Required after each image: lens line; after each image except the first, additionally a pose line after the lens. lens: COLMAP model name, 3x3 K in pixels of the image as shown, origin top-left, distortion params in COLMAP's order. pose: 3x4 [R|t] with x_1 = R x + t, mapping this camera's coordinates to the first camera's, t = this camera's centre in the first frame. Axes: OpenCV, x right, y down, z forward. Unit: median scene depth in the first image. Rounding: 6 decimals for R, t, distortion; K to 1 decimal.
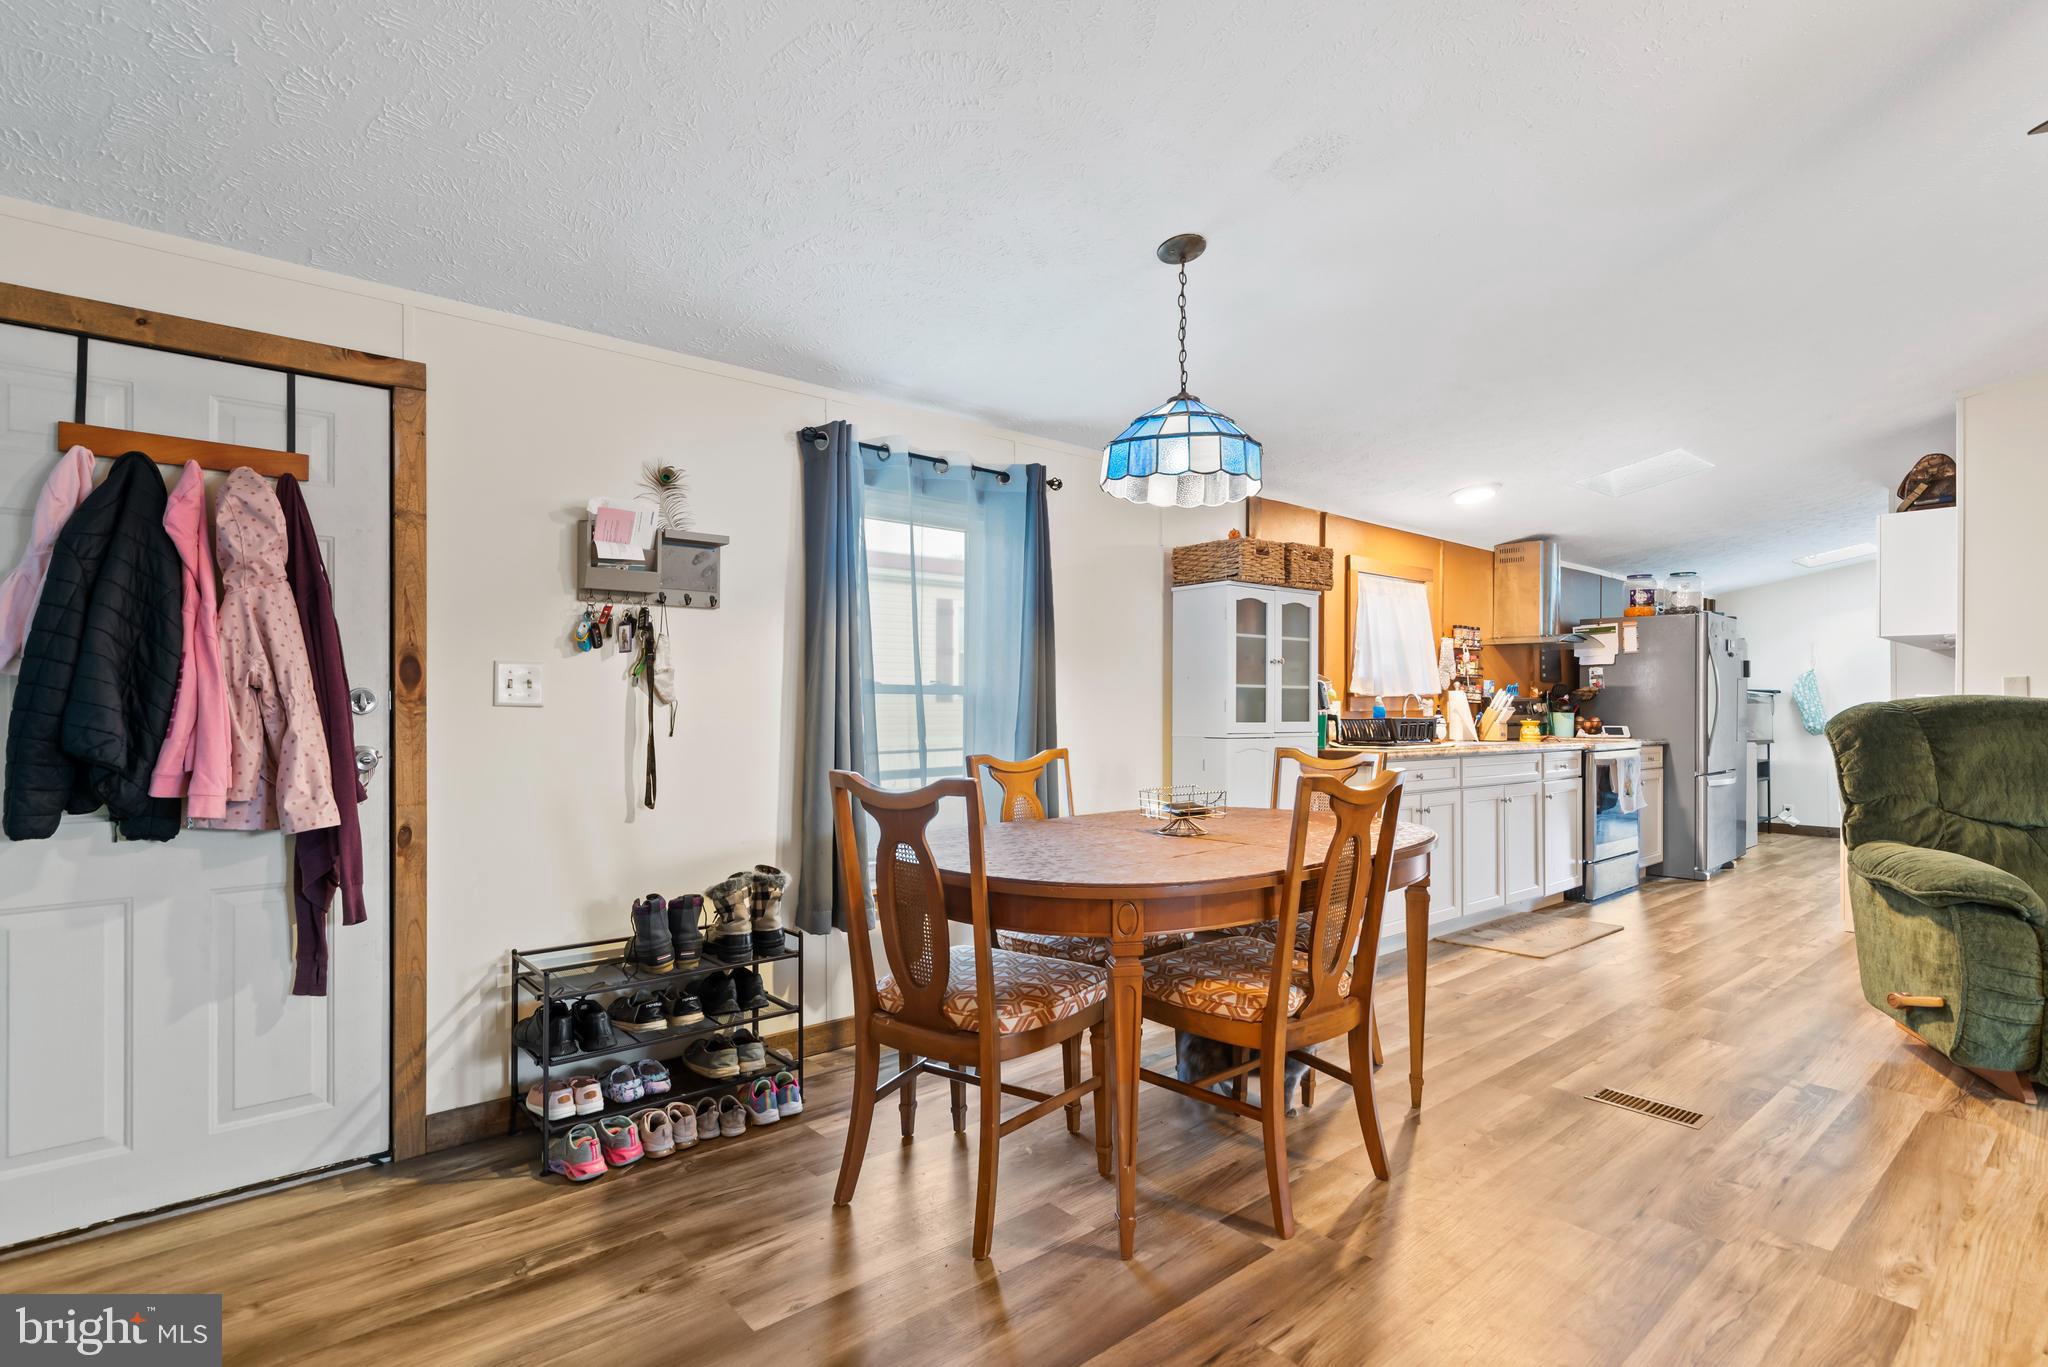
lens RADIAL K [[1009.1, 0, 1042.7], [0, 1009.1, 700.9], [0, 0, 1]] dist [-0.000215, -0.000296]
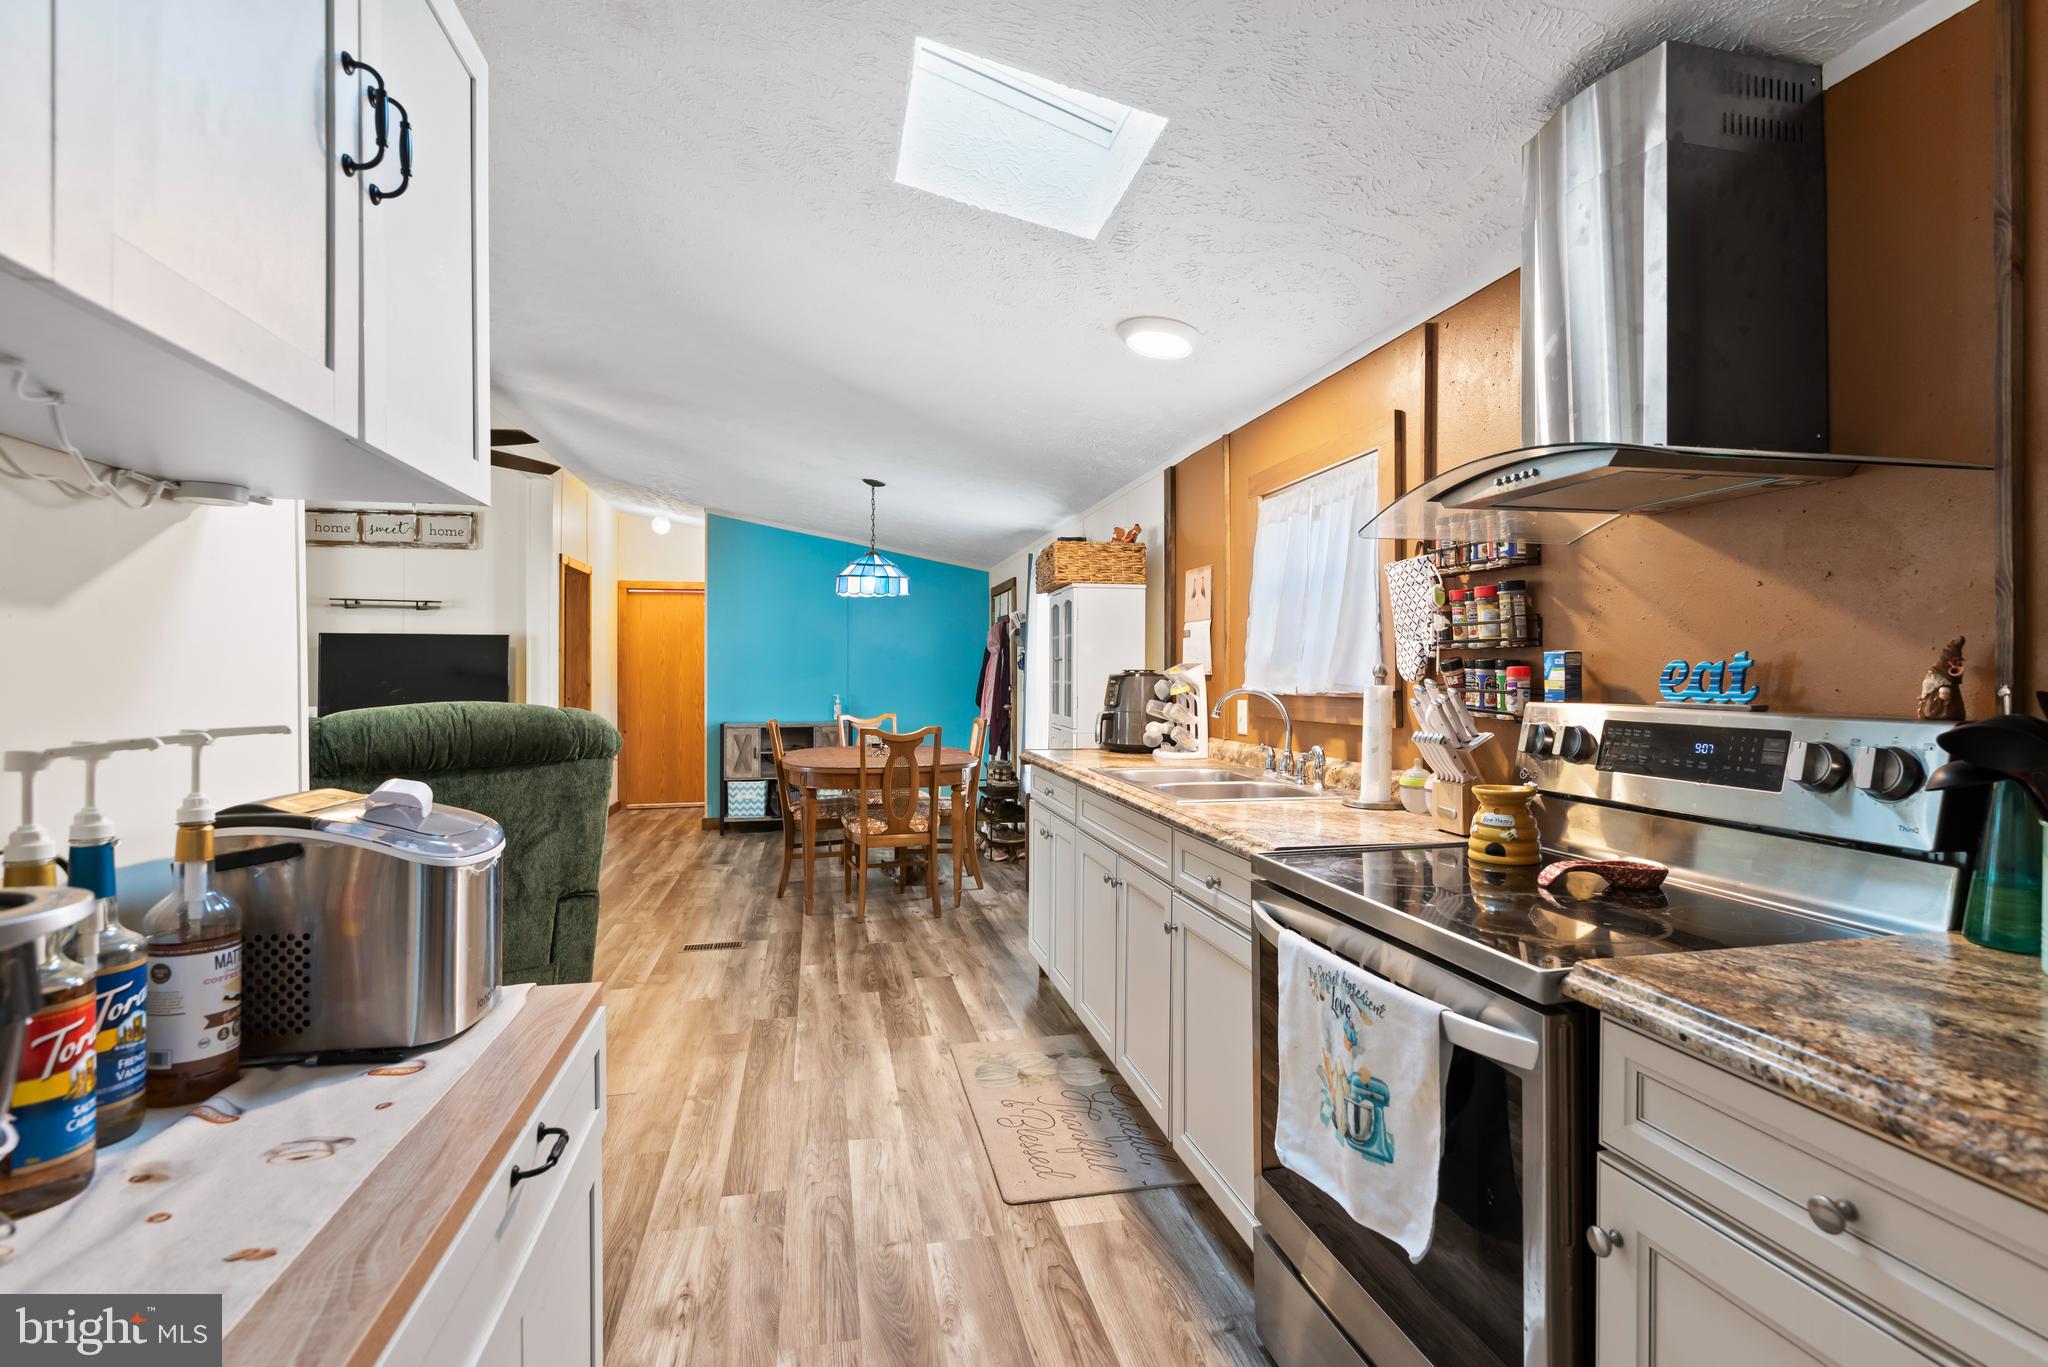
lens RADIAL K [[988.8, 0, 1038.7], [0, 988.8, 674.6], [0, 0, 1]] dist [0.000722, -0.000167]
pose [[-0.477592, -0.000672, -0.878581, 1.185810], [0.005038, 0.999981, -0.003504, -0.019494], [0.878567, -0.006100, -0.477580, 1.507133]]
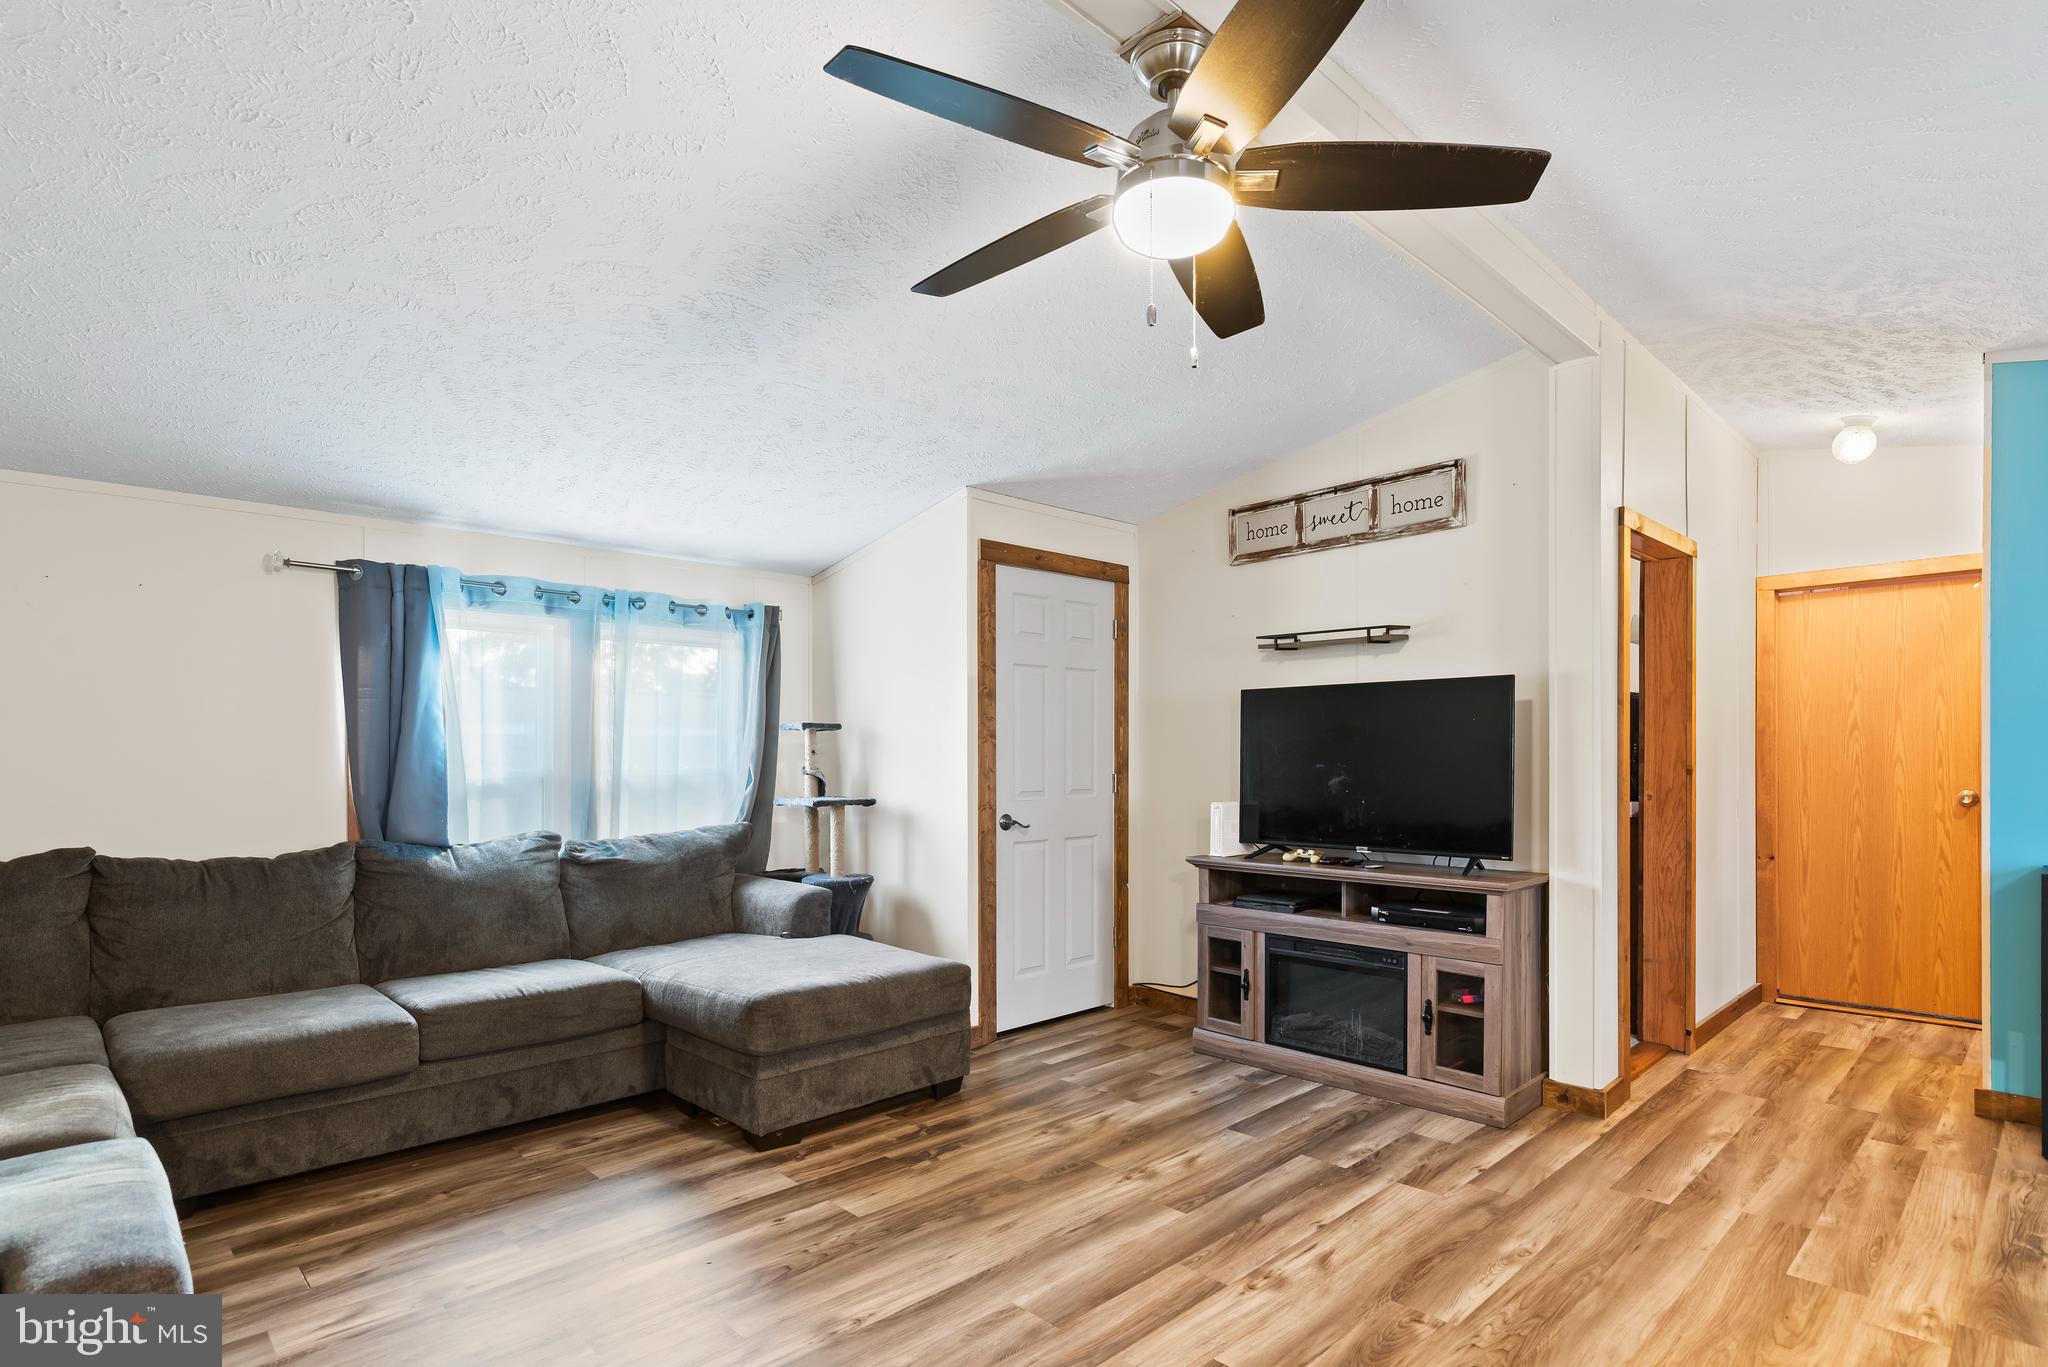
lens RADIAL K [[1025.4, 0, 1043.9], [0, 1025.4, 763.5], [0, 0, 1]] dist [-0.000203, -0.000124]
pose [[-0.998488, 0.005025, -0.054742, 0.622498], [0.005004, 0.999987, 0.000534, -0.022262], [0.054744, 0.000259, -0.998500, 0.816992]]
